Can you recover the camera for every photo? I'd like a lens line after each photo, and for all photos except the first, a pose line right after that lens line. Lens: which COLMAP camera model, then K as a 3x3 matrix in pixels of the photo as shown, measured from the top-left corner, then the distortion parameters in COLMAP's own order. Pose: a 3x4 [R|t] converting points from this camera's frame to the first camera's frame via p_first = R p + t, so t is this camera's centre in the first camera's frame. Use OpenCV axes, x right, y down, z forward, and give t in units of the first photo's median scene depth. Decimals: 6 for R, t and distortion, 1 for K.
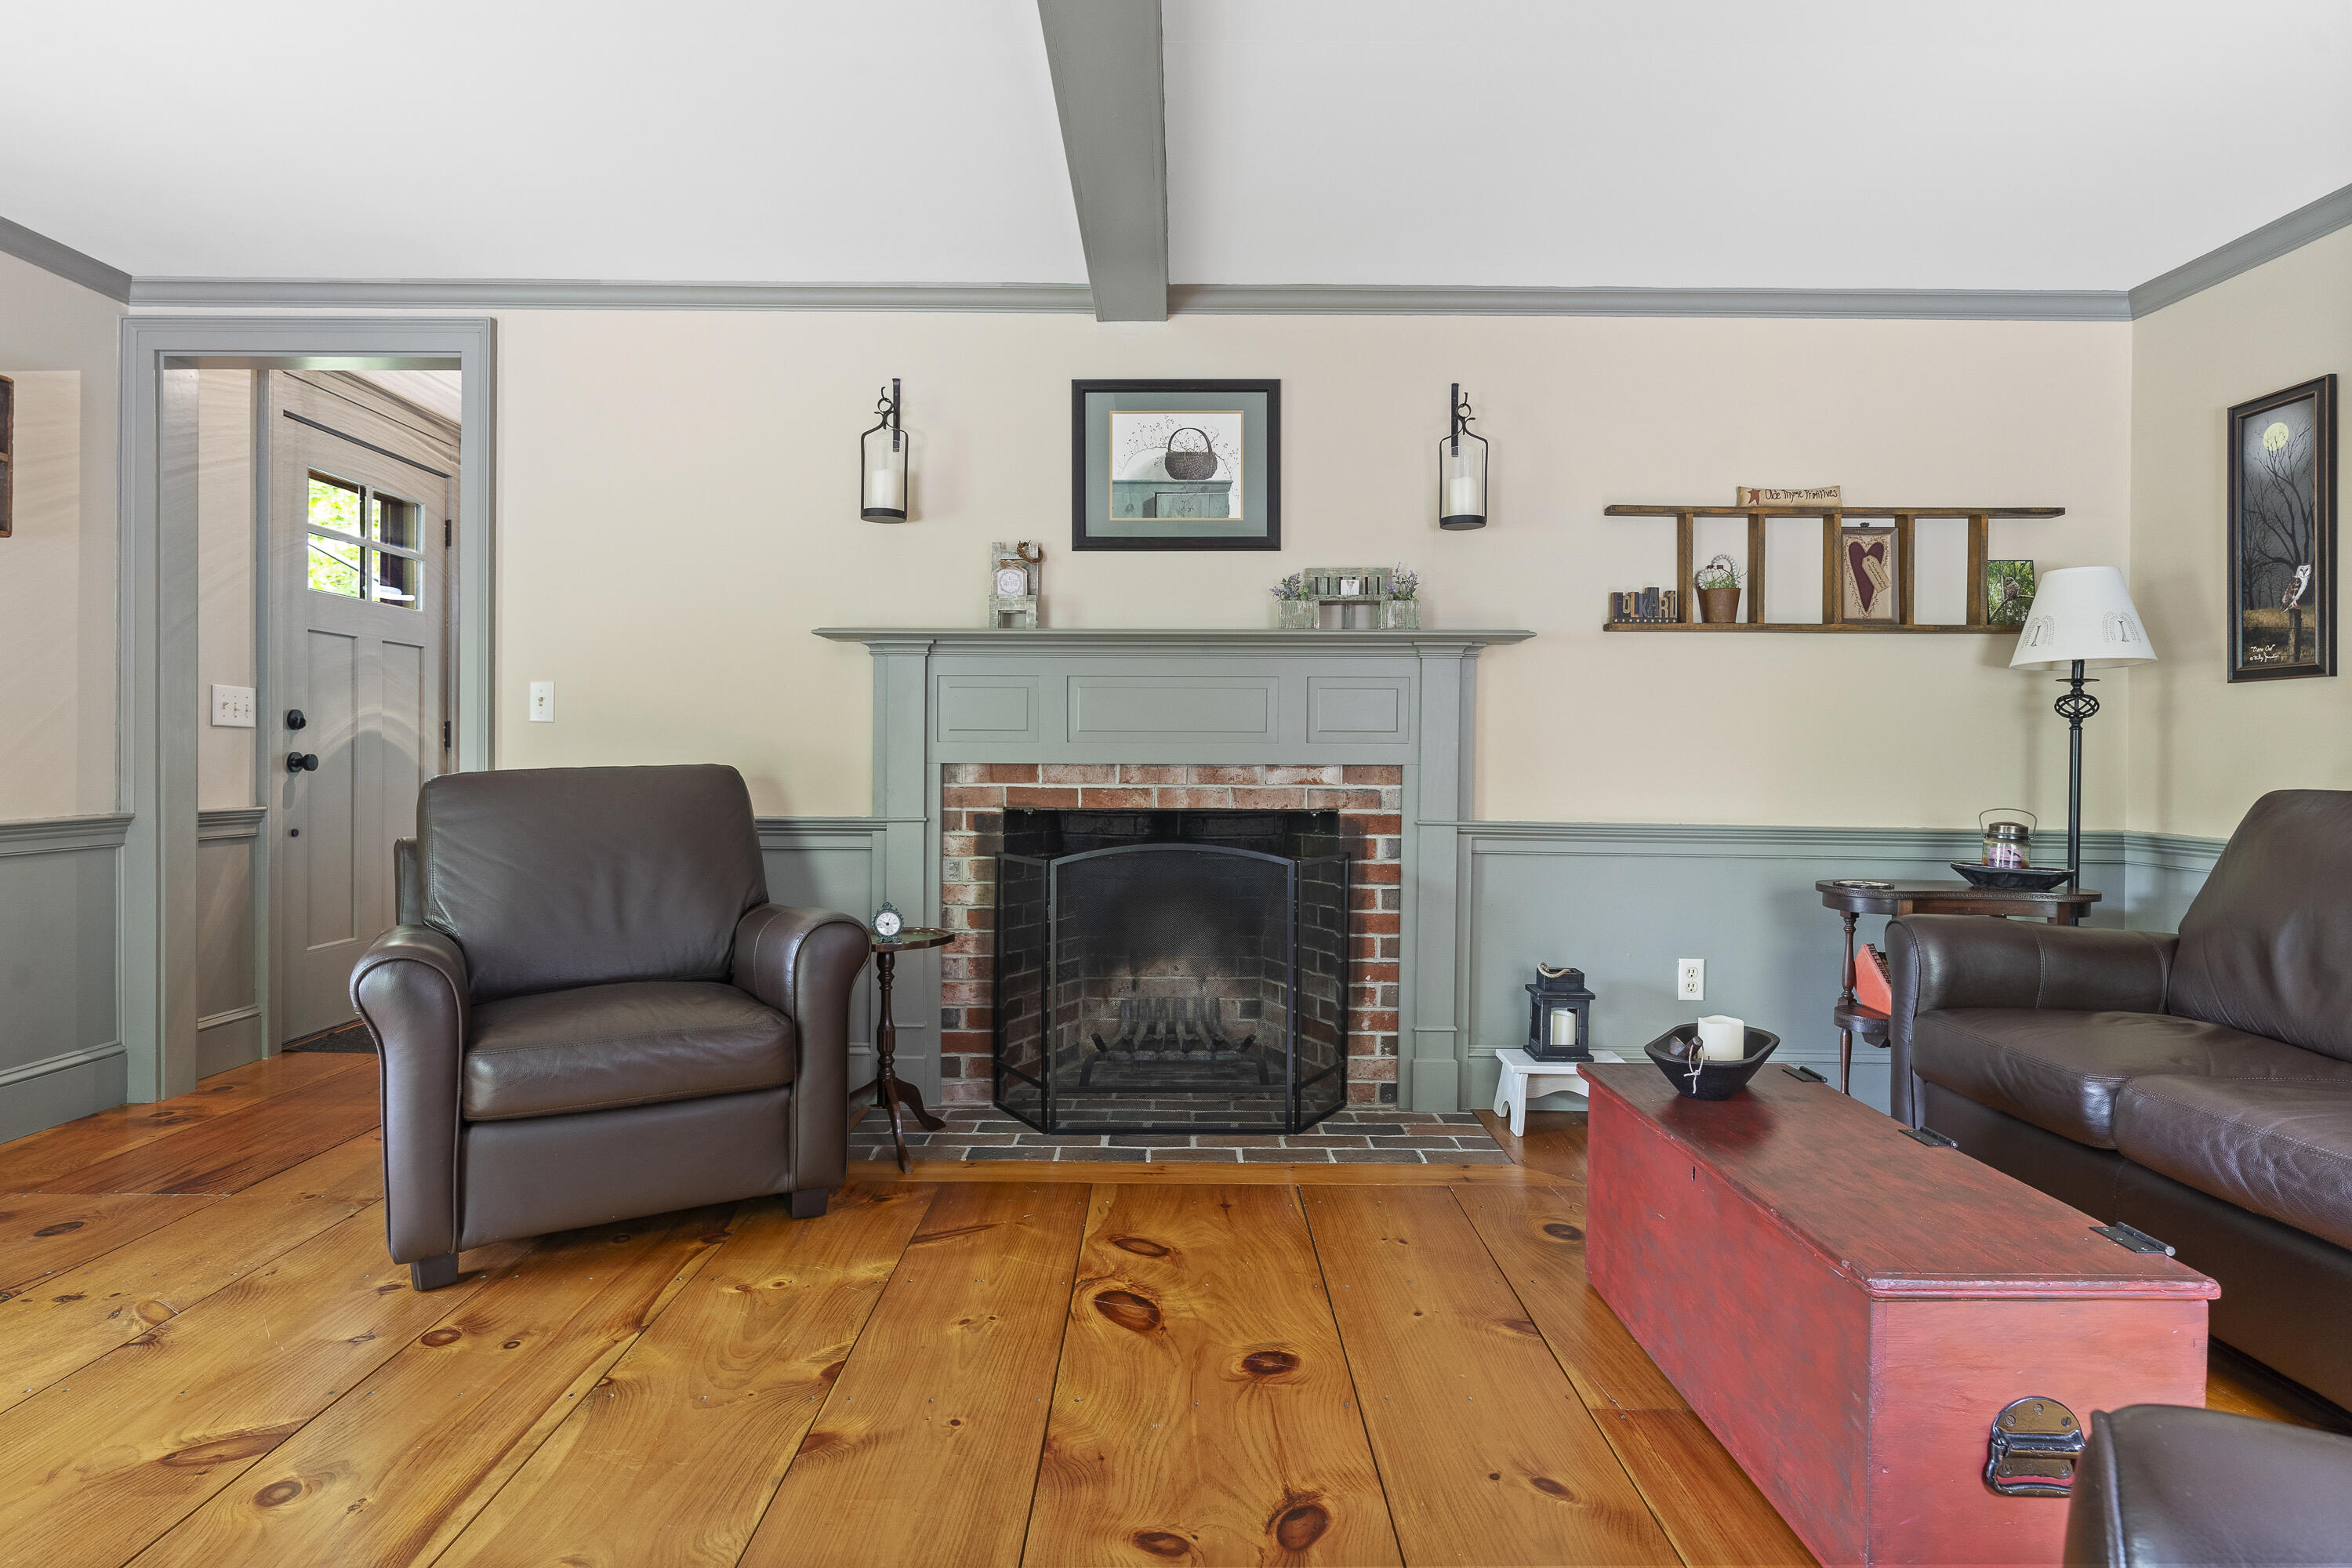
lens RADIAL K [[1246.2, 0, 1176.8], [0, 1246.2, 764.5], [0, 0, 1]] dist [-0.005962, 0.001406]
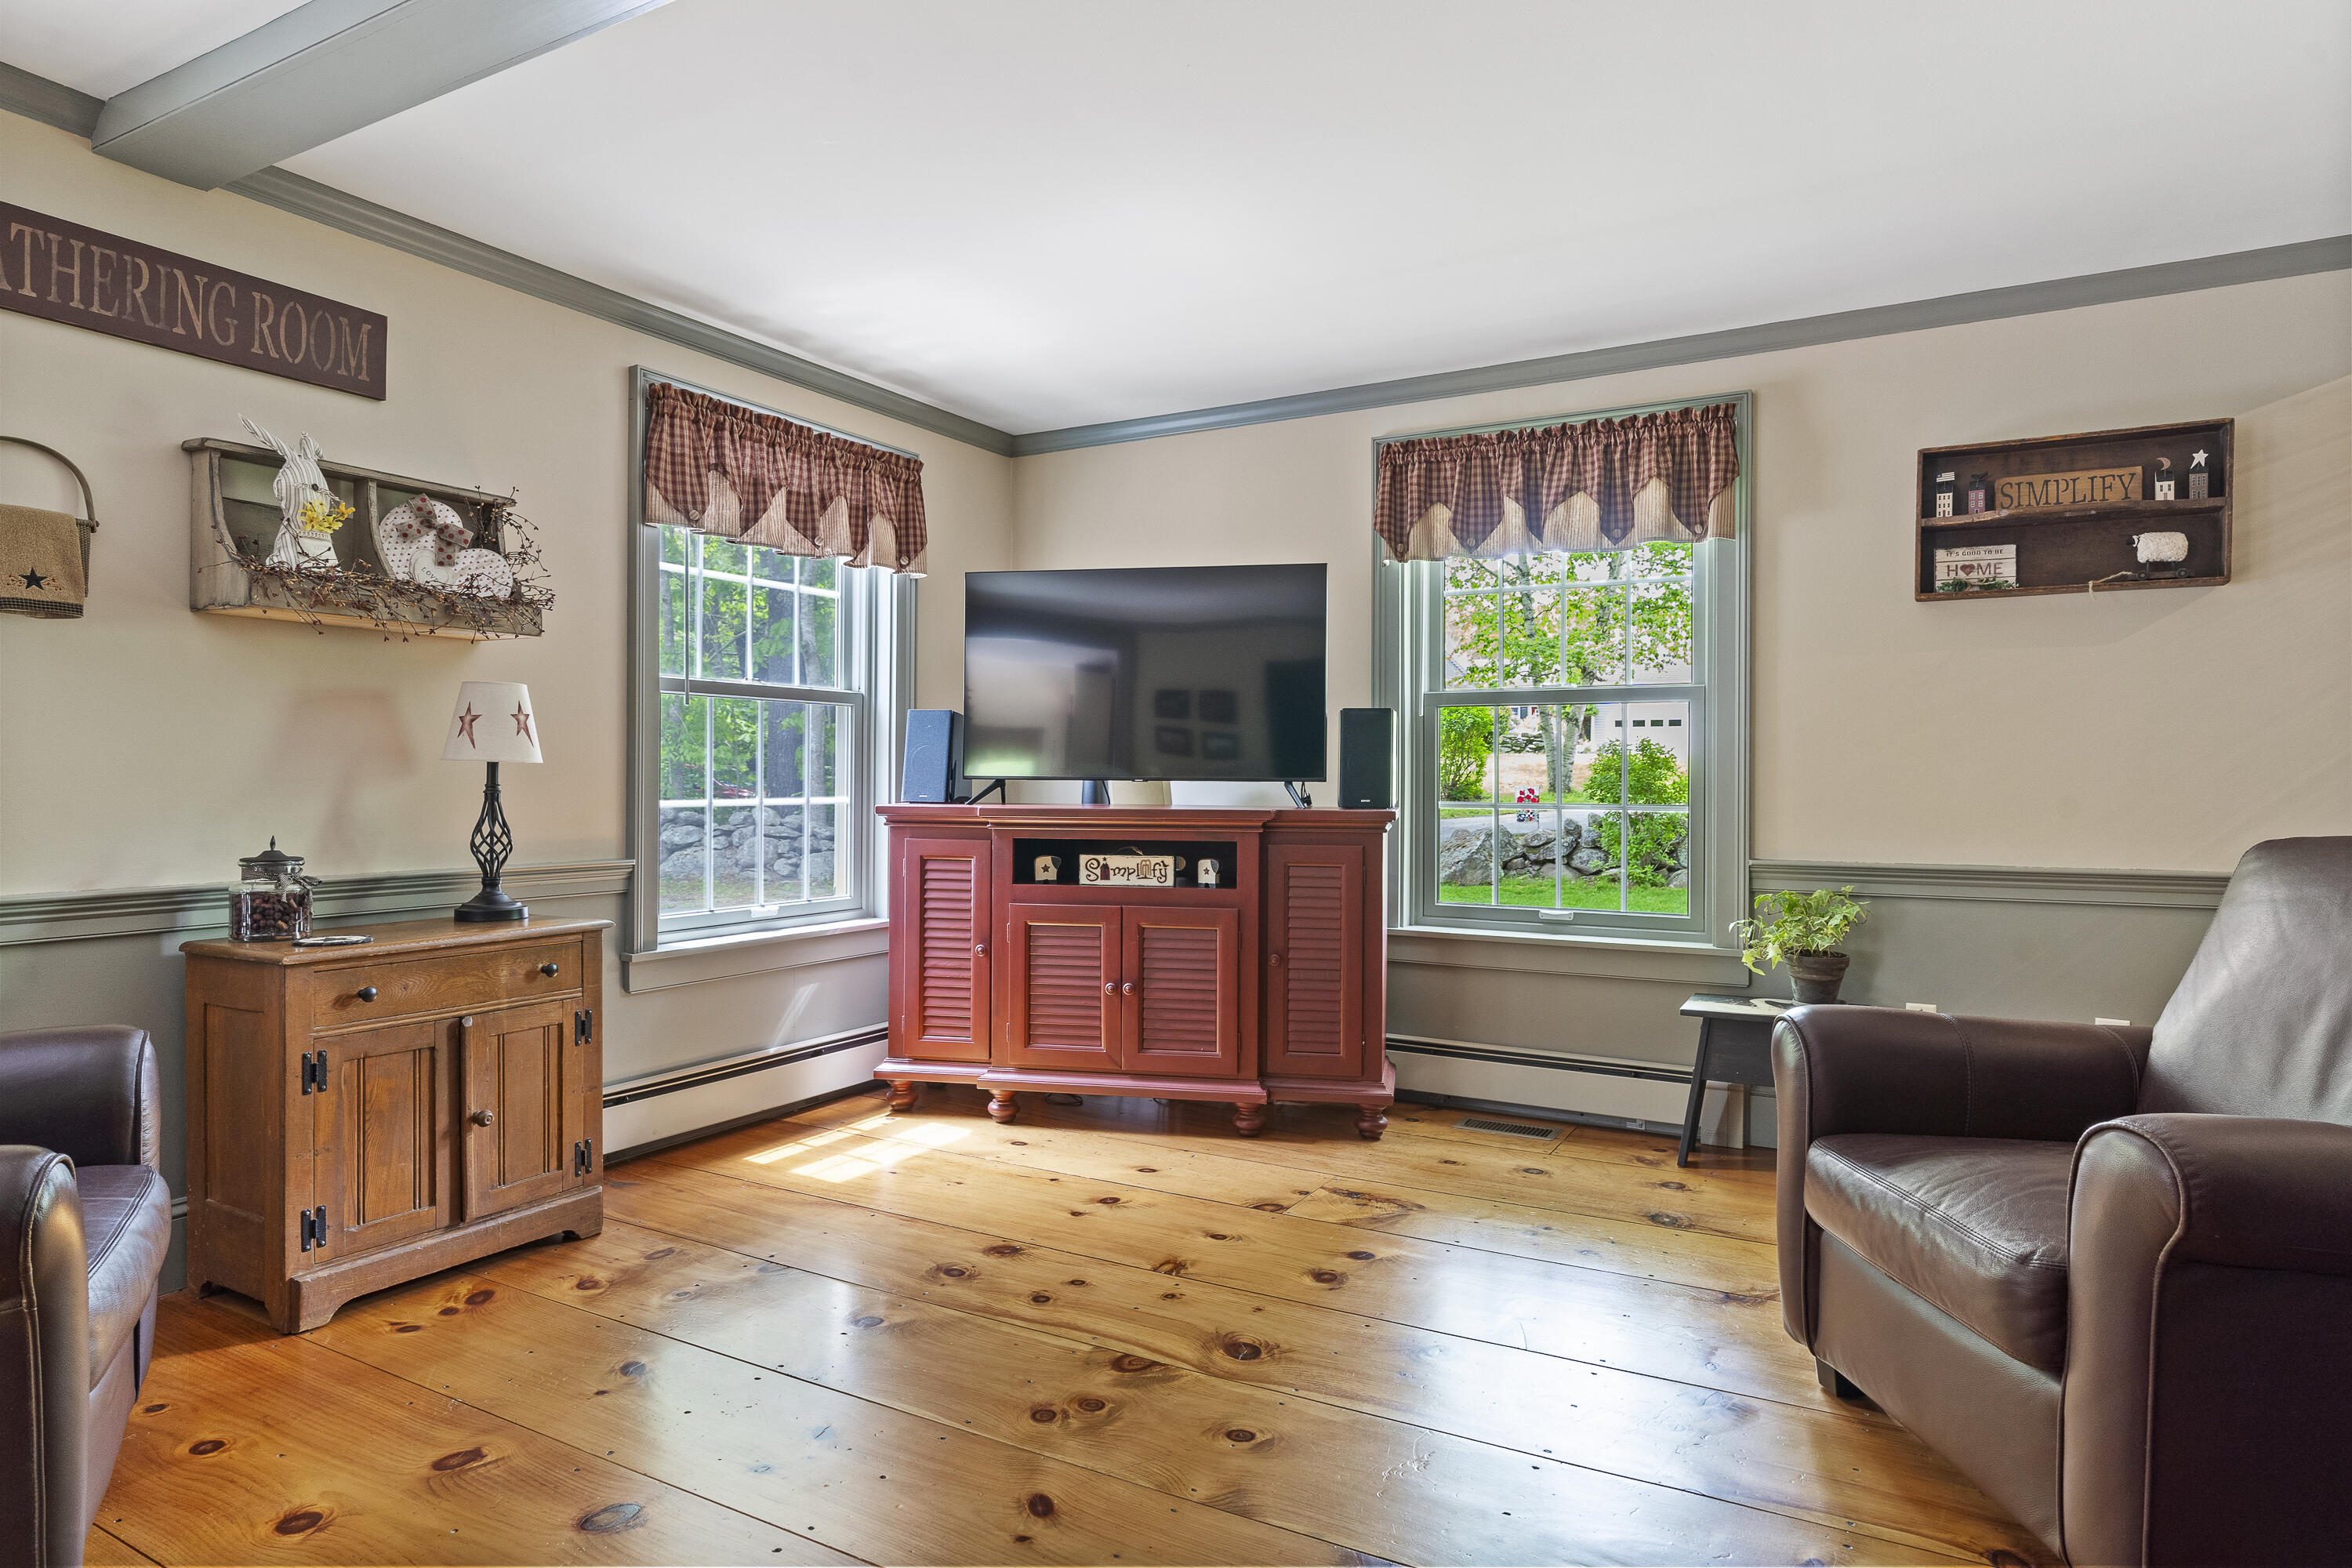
lens RADIAL K [[1358.9, 0, 1175.3], [0, 1358.9, 775.0], [0, 0, 1]] dist [0.011625, -0.000841]
pose [[-0.492224, -0.003767, -0.870460, 0.347889], [-0.011433, 0.999932, 0.002137, -0.021817], [0.870393, 0.011004, -0.492234, 0.705073]]
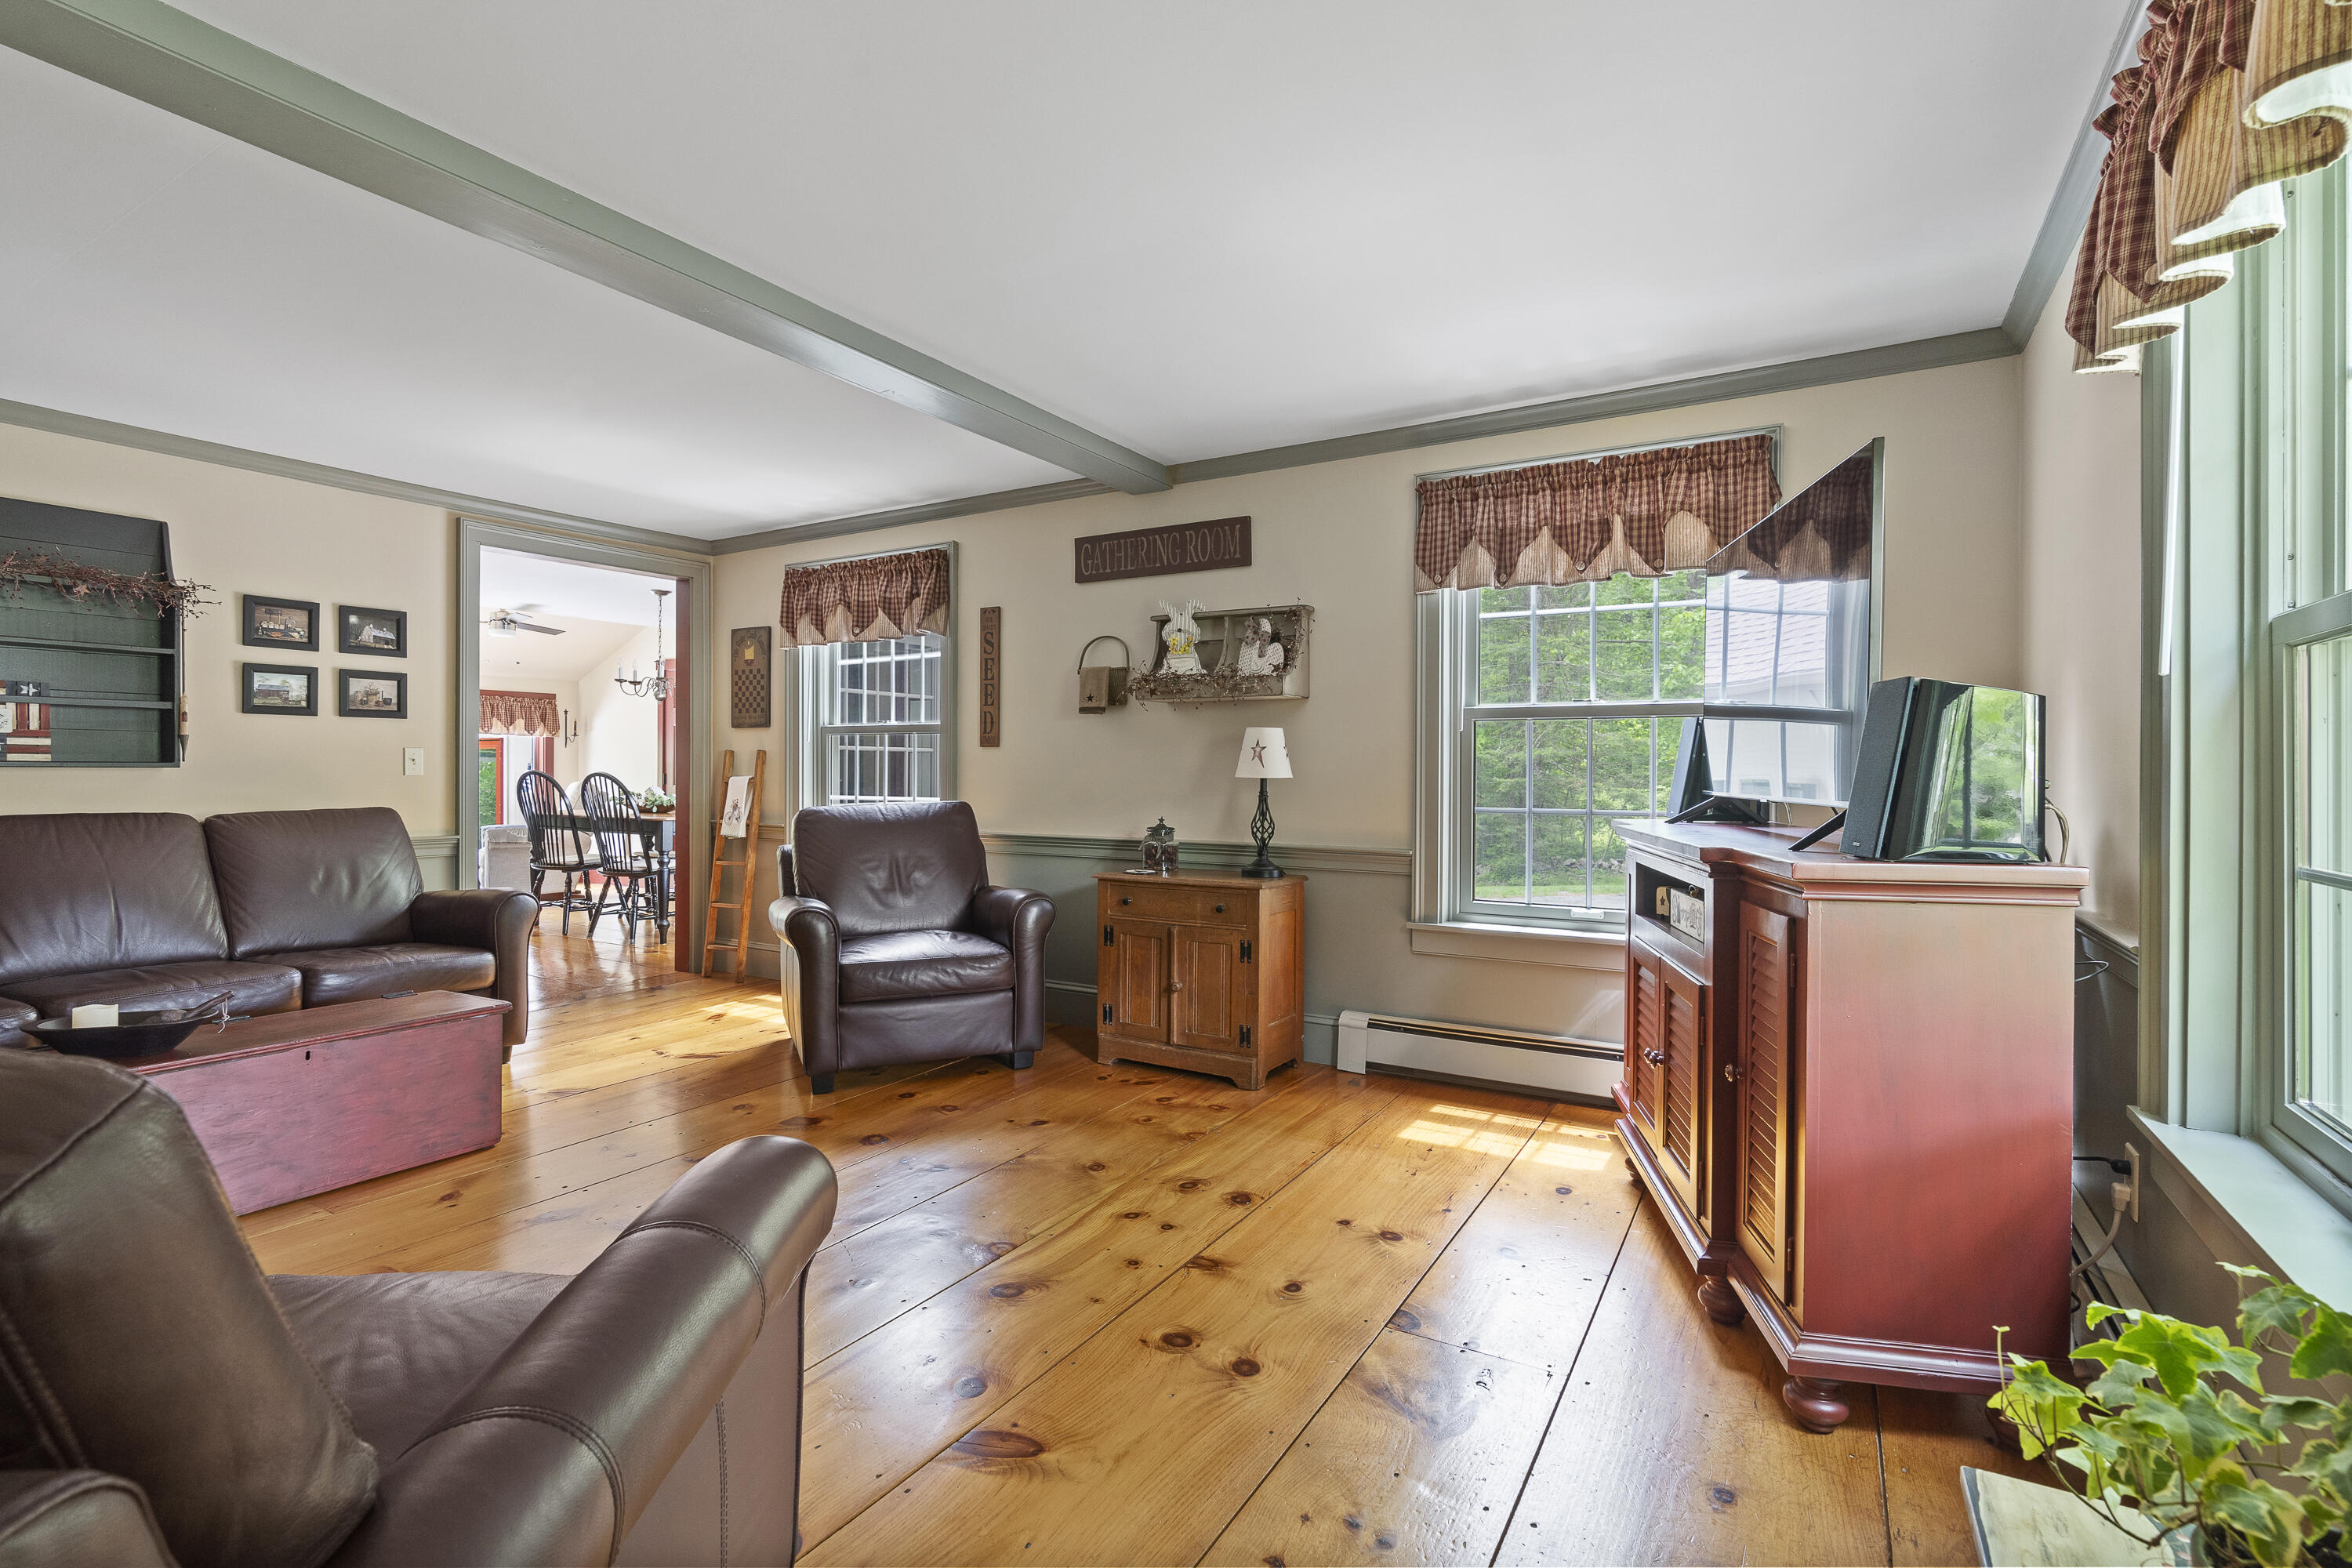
lens RADIAL K [[1079.5, 0, 1179.2], [0, 1079.5, 787.1], [0, 0, 1]] dist [-0.010068, 0.000328]
pose [[-0.861498, -0.011829, 0.507623, -0.705027], [-0.005463, 0.999887, 0.014030, -0.028045], [-0.507732, 0.009314, -0.861465, 0.885597]]
